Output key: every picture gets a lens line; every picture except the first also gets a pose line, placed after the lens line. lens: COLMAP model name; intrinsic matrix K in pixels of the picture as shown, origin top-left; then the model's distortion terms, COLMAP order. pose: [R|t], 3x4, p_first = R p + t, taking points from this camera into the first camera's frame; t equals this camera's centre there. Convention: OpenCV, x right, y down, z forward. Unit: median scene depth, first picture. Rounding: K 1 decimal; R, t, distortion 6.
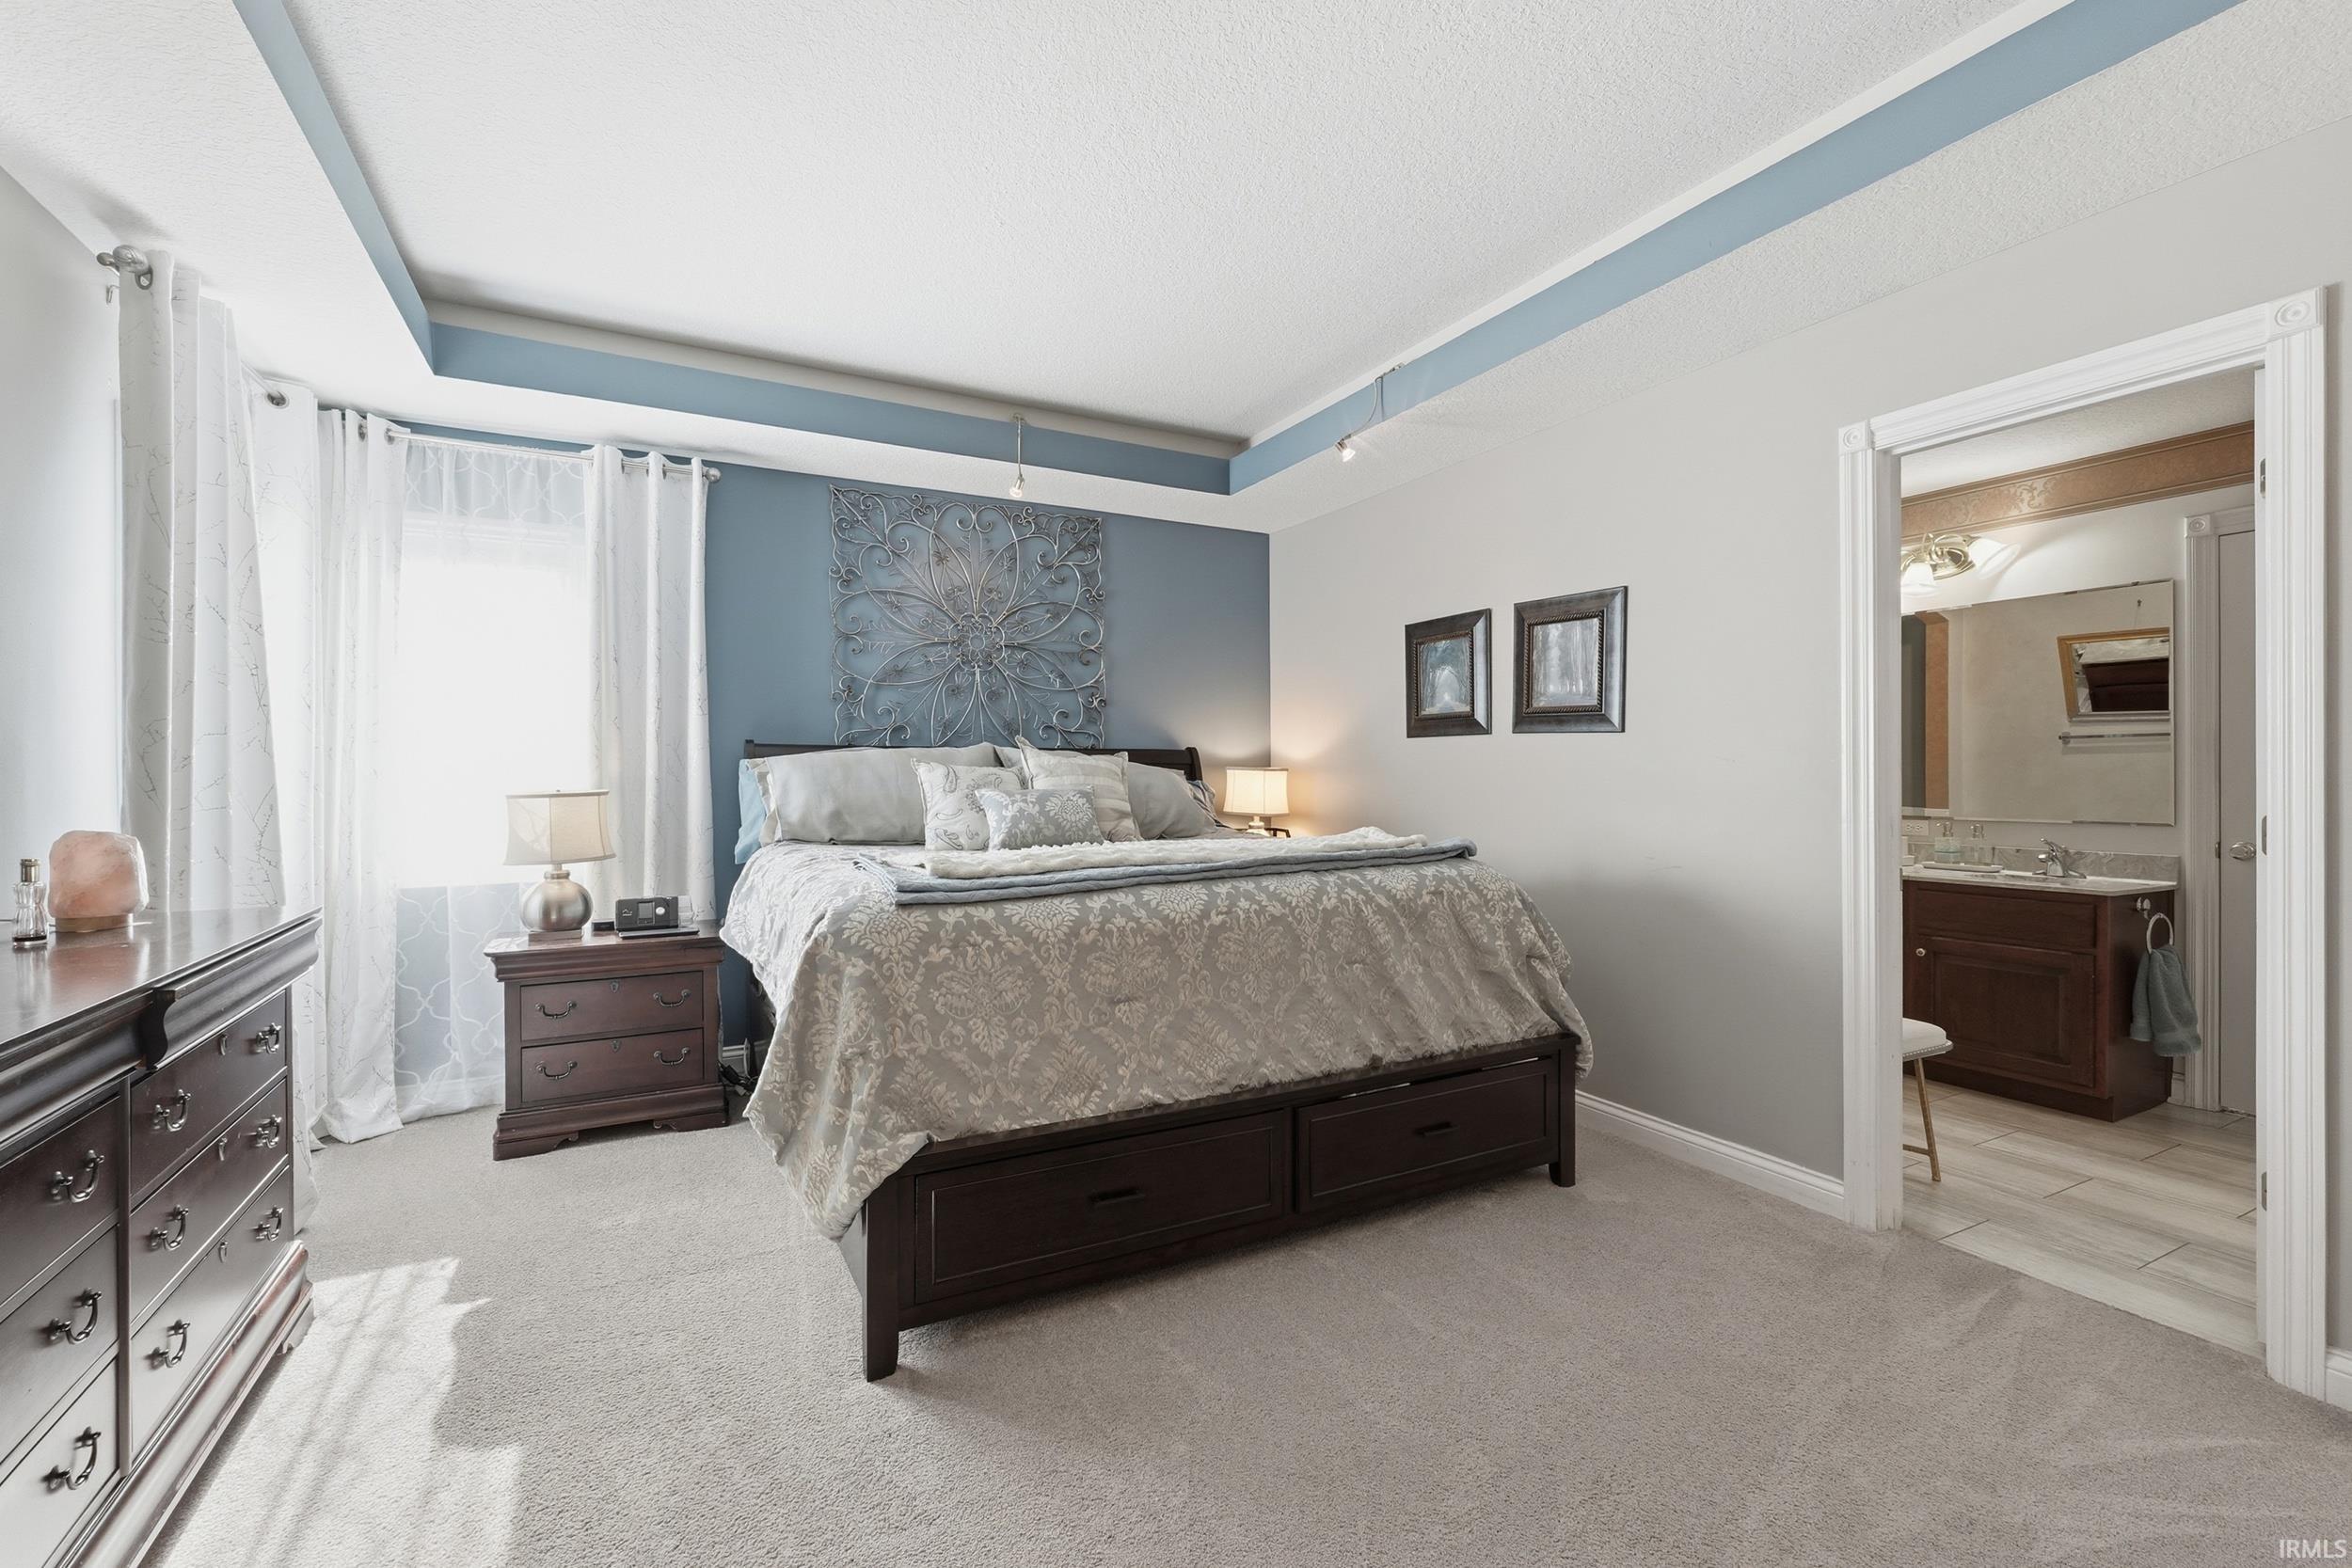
lens RADIAL K [[995.3, 0, 1174.9], [0, 995.3, 785.1], [0, 0, 1]] dist [0.001363, -0.000472]
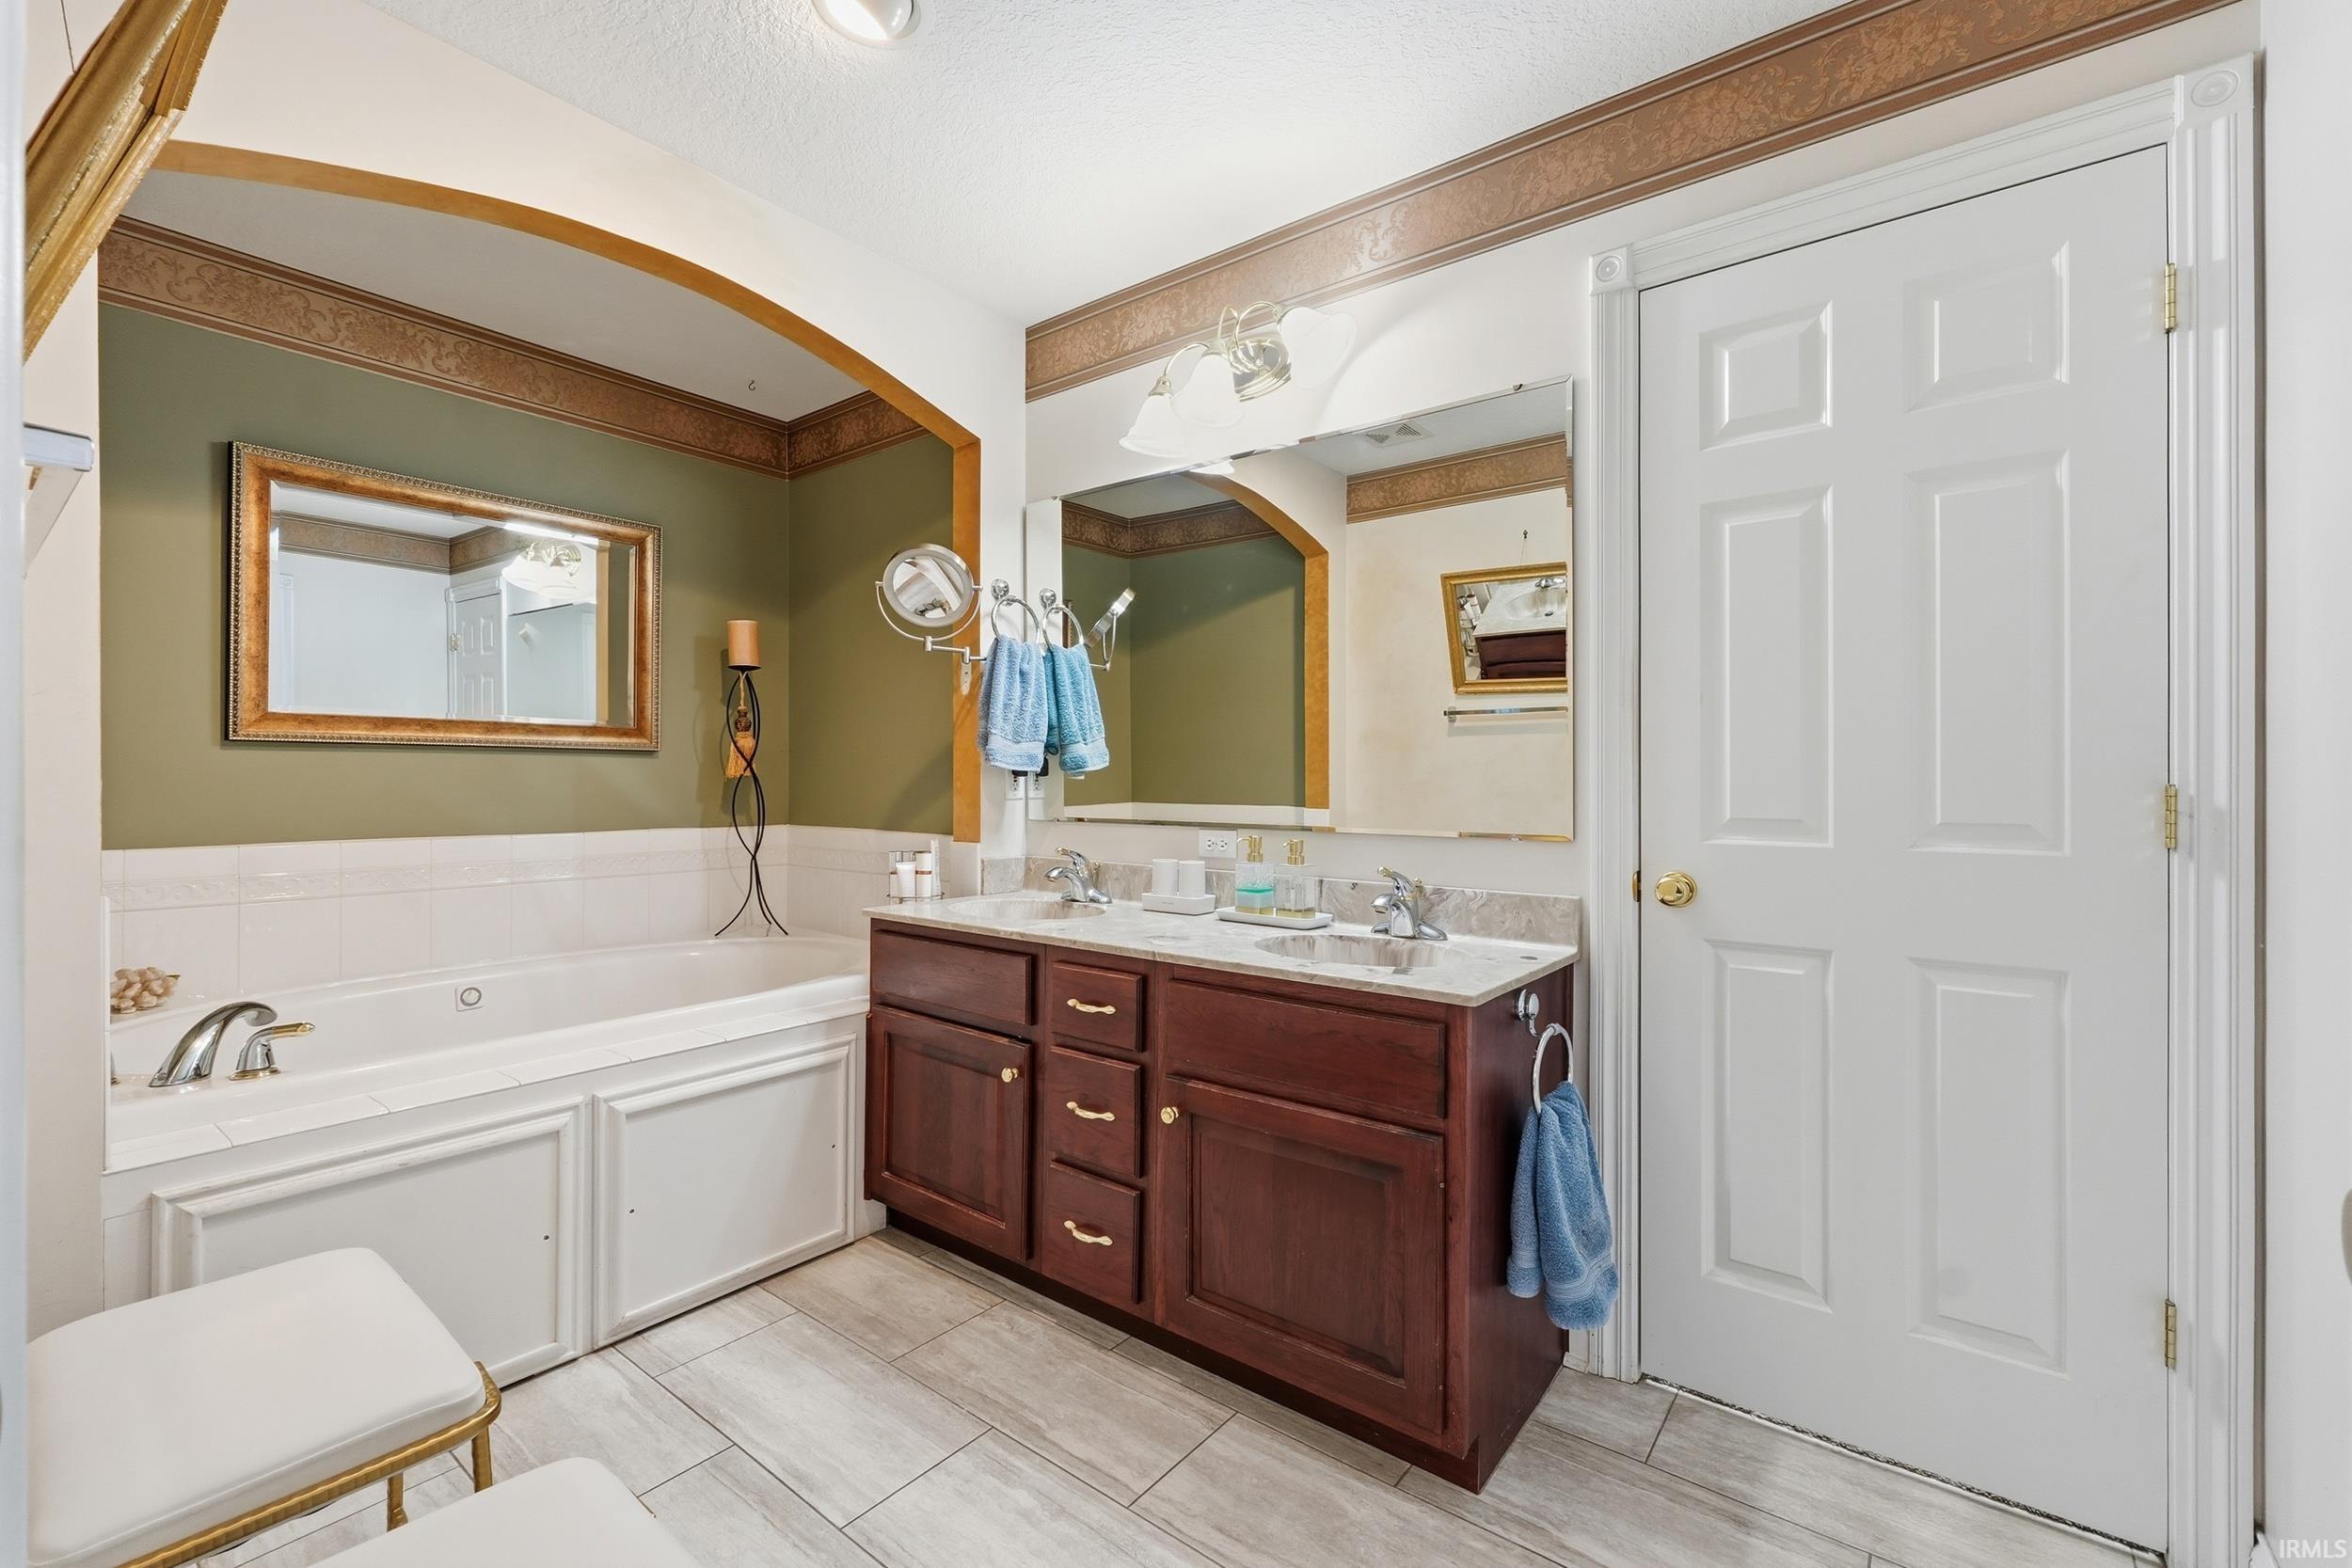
lens RADIAL K [[995.3, 0, 1170.1], [0, 995.3, 785.9], [0, 0, 1]] dist [0.001363, -0.000472]
pose [[0.912286, 0.002185, 0.409548, 0.604112], [-0.001659, 0.999997, -0.001640, 0.013487], [-0.409550, 0.000817, 0.912287, 0.618757]]
